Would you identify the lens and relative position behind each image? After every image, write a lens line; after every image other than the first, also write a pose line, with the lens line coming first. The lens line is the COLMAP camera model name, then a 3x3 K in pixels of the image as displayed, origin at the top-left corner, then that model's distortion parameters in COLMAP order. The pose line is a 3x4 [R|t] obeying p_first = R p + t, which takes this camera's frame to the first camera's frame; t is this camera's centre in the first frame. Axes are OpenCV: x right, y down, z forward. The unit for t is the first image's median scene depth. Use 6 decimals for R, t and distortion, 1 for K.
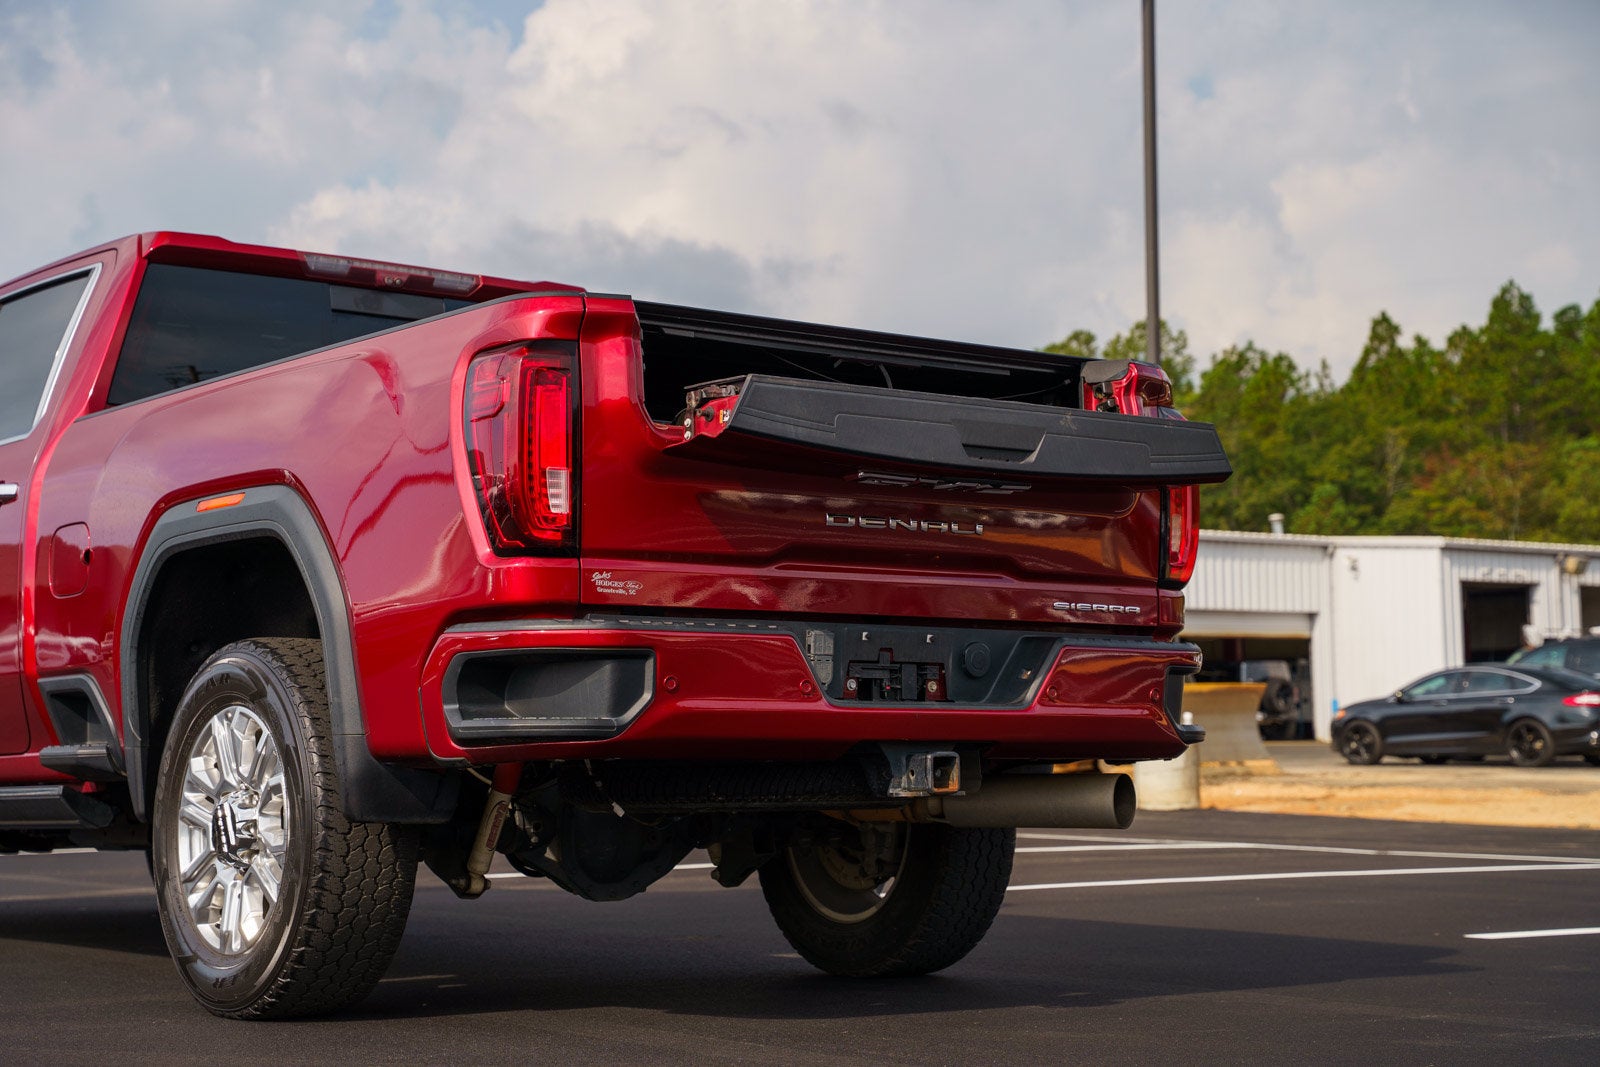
lens RADIAL K [[2733.2, 0, 800.0], [0, 2733.2, 533.5], [0, 0, 1]] dist [0.245413, 0.093378]
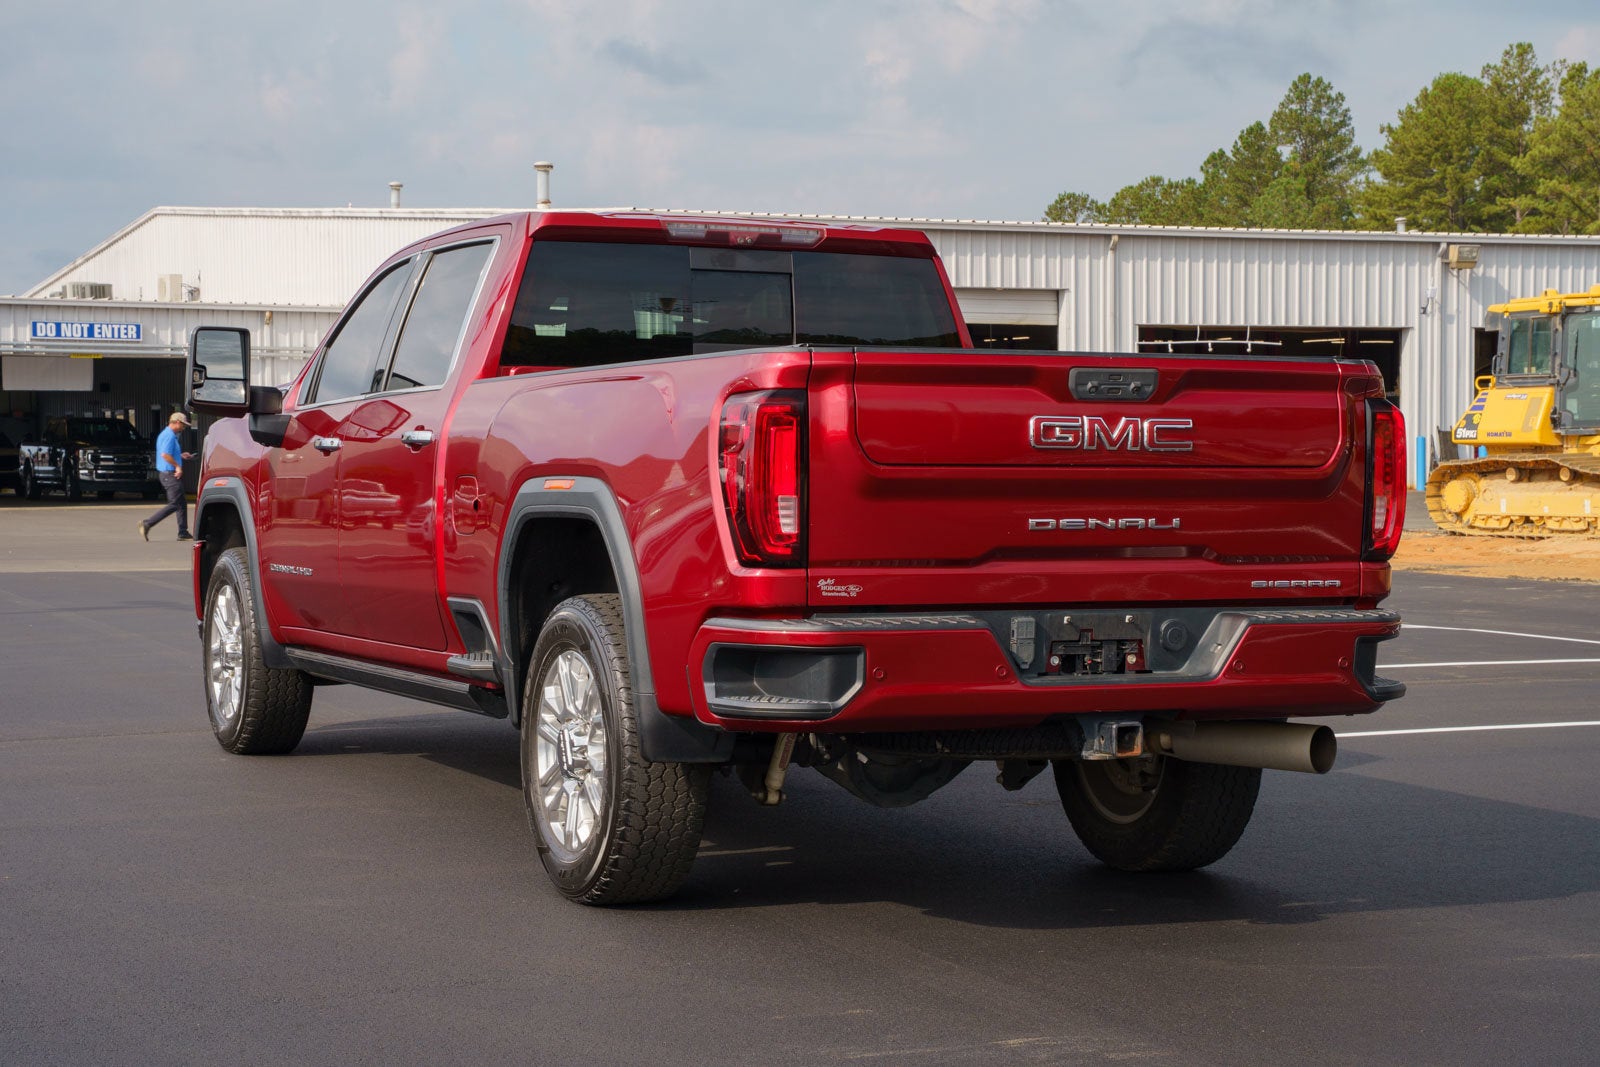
lens RADIAL K [[2908.9, 0, 800.0], [0, 2908.9, 533.5], [0, 0, 1]] dist [0.295375, 0.133801]
pose [[0.976523, 0.016823, -0.214757, 0.174578], [0.007274, 0.993802, 0.110927, -0.134859], [0.215292, -0.109885, 0.970348, -0.231543]]
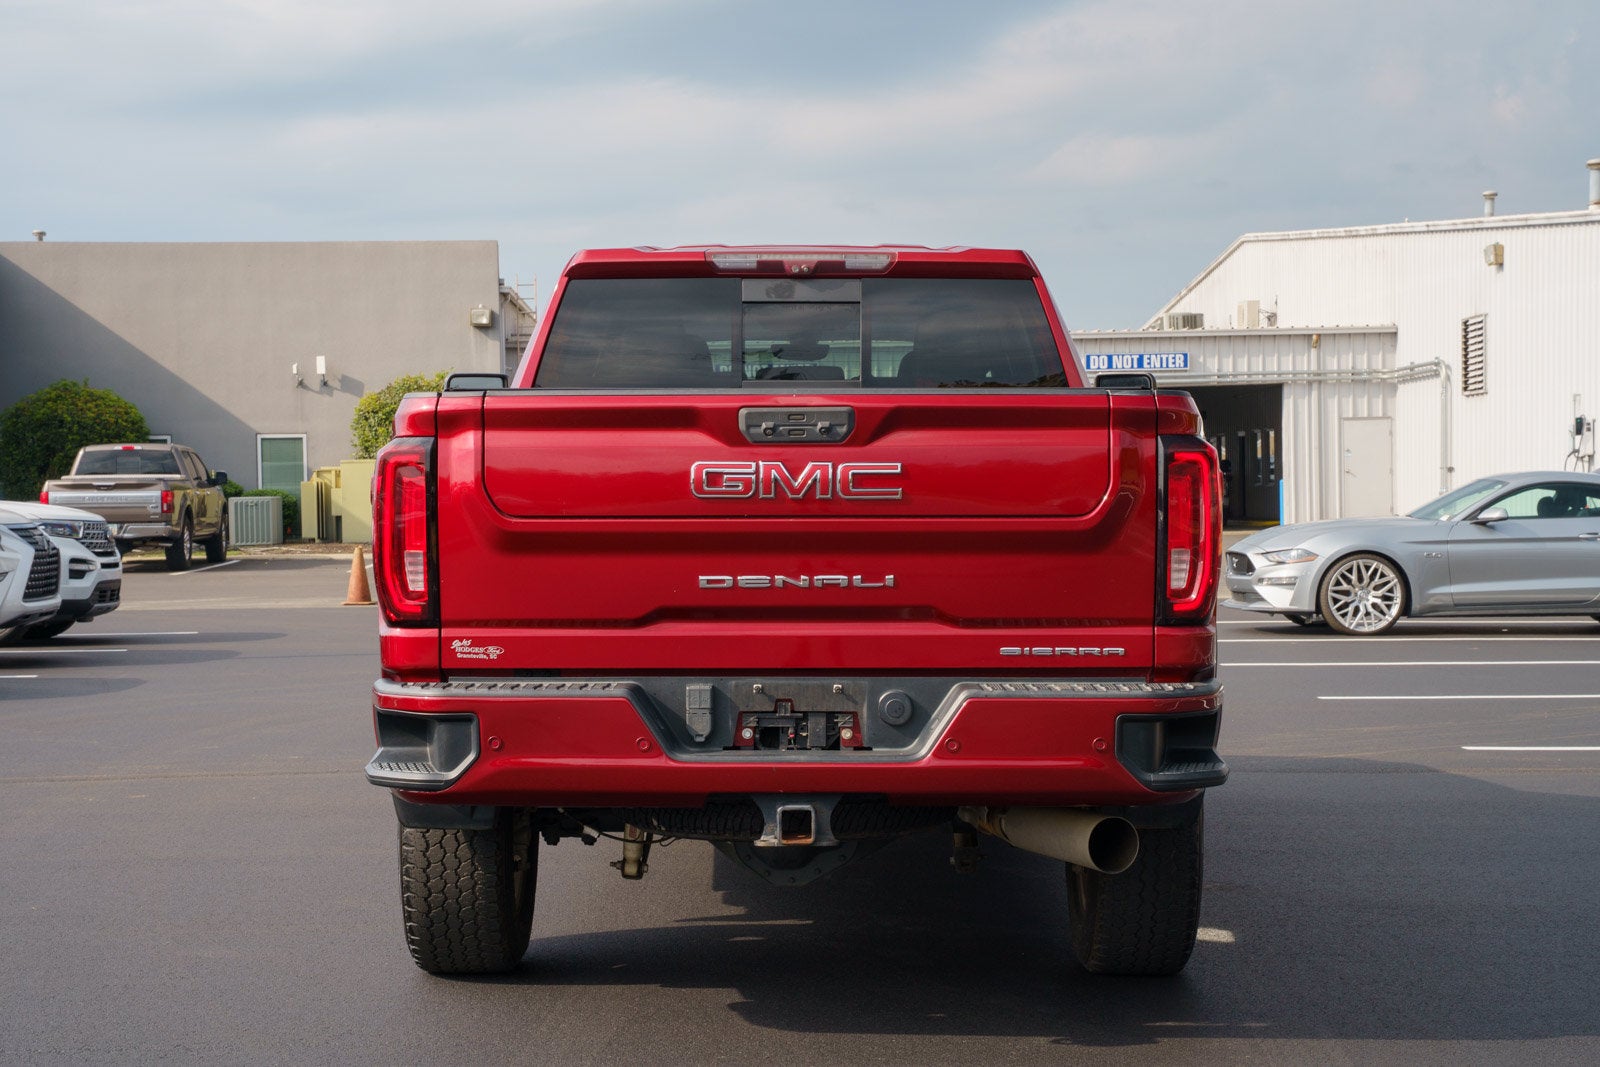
lens RADIAL K [[2903.7, 0, 710.5], [0, 2903.7, 532.0], [0, 0, 1]] dist [0.289450, 0.024962]
pose [[0.776384, 0.014480, -0.630094, 0.690578], [0.053494, 0.994615, 0.088770, -0.118773], [0.627986, -0.102625, 0.771428, 0.124794]]
